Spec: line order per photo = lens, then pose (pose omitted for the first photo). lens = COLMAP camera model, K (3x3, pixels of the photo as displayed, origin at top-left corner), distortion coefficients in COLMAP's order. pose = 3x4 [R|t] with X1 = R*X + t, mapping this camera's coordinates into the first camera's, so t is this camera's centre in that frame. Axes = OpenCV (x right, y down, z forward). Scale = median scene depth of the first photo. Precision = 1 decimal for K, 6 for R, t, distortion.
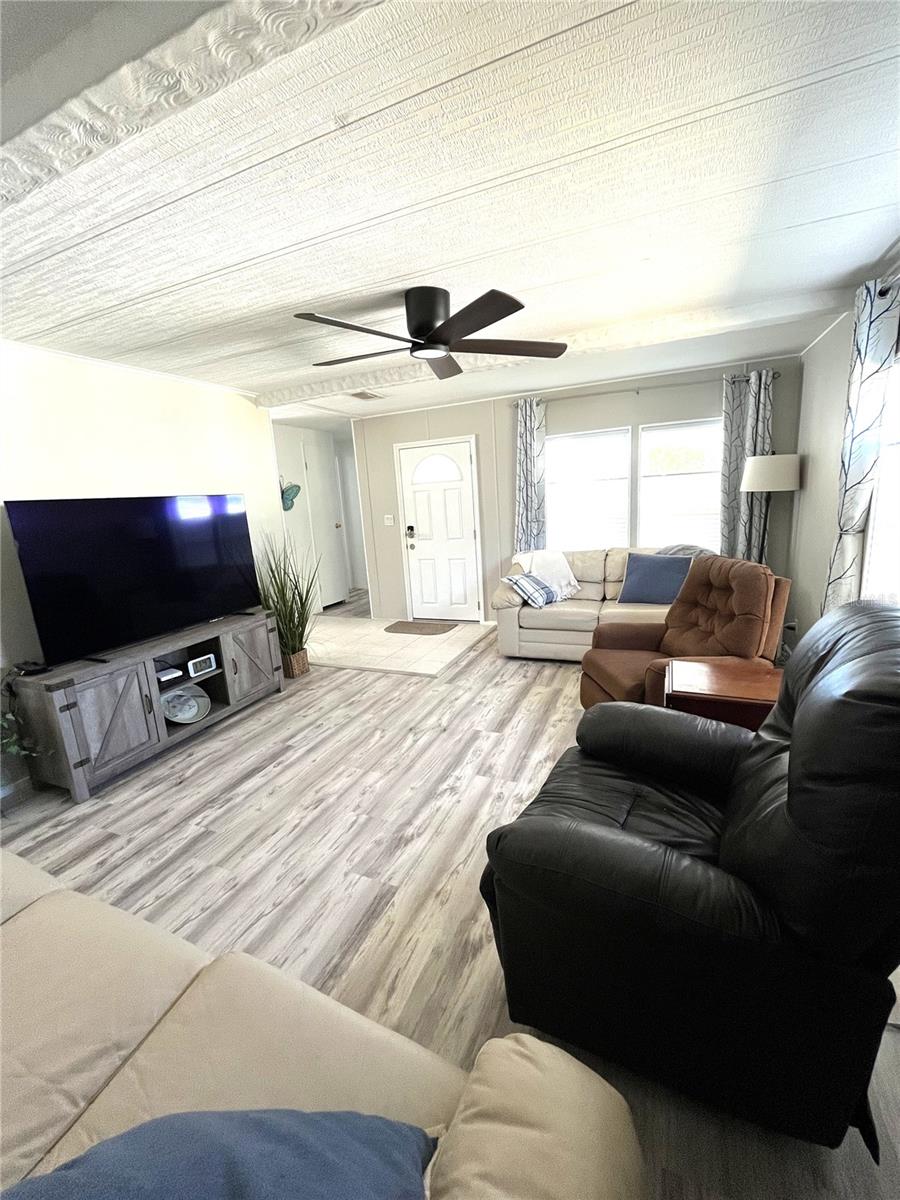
lens RADIAL K [[483.3, 0, 452.9], [0, 483.3, 600.9], [0, 0, 1]] dist [-0.001905, -0.000654]
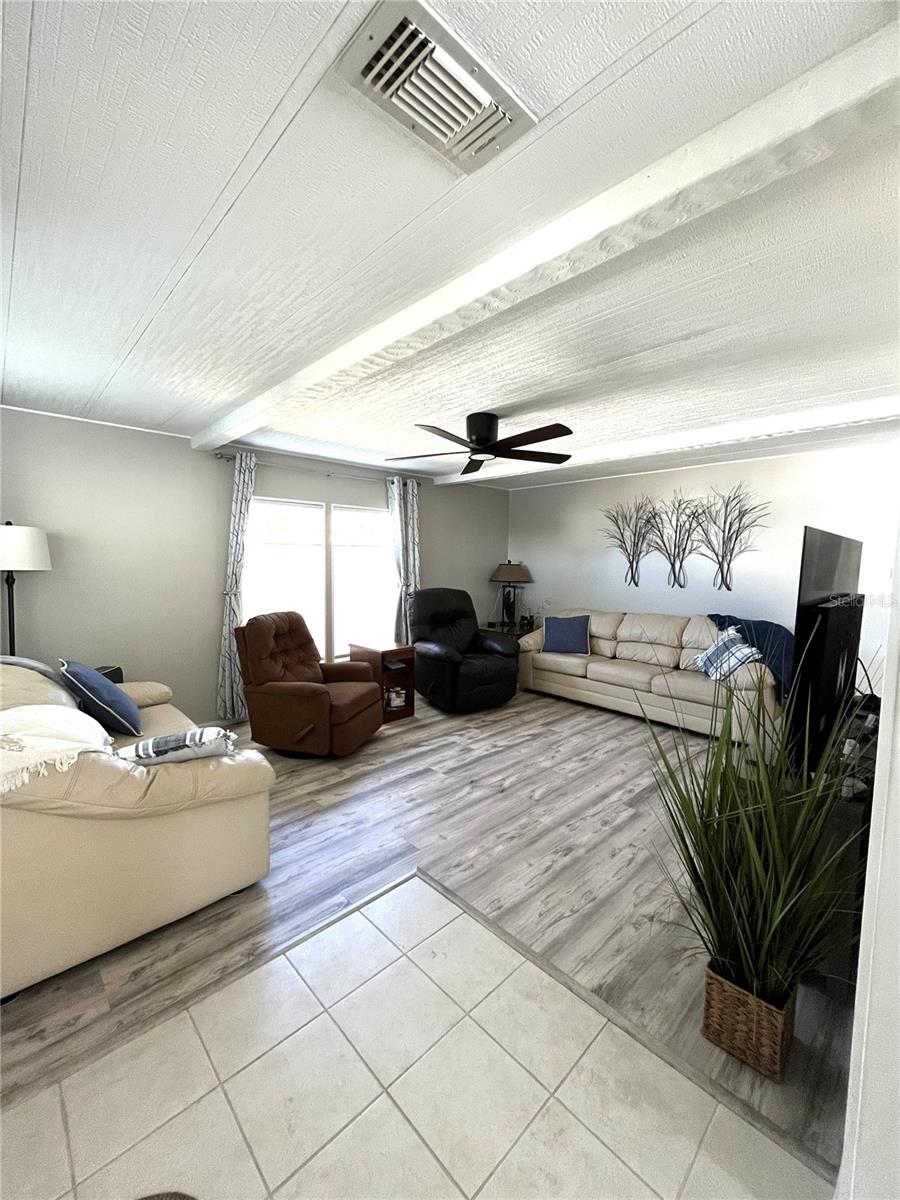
lens RADIAL K [[483.3, 0, 452.9], [0, 483.3, 600.9], [0, 0, 1]] dist [-0.001905, -0.000654]
pose [[-0.920762, 0.014644, 0.389850, -0.348189], [0.123426, 0.958900, 0.255493, -0.331608], [-0.370086, 0.283365, -0.884726, 1.640946]]
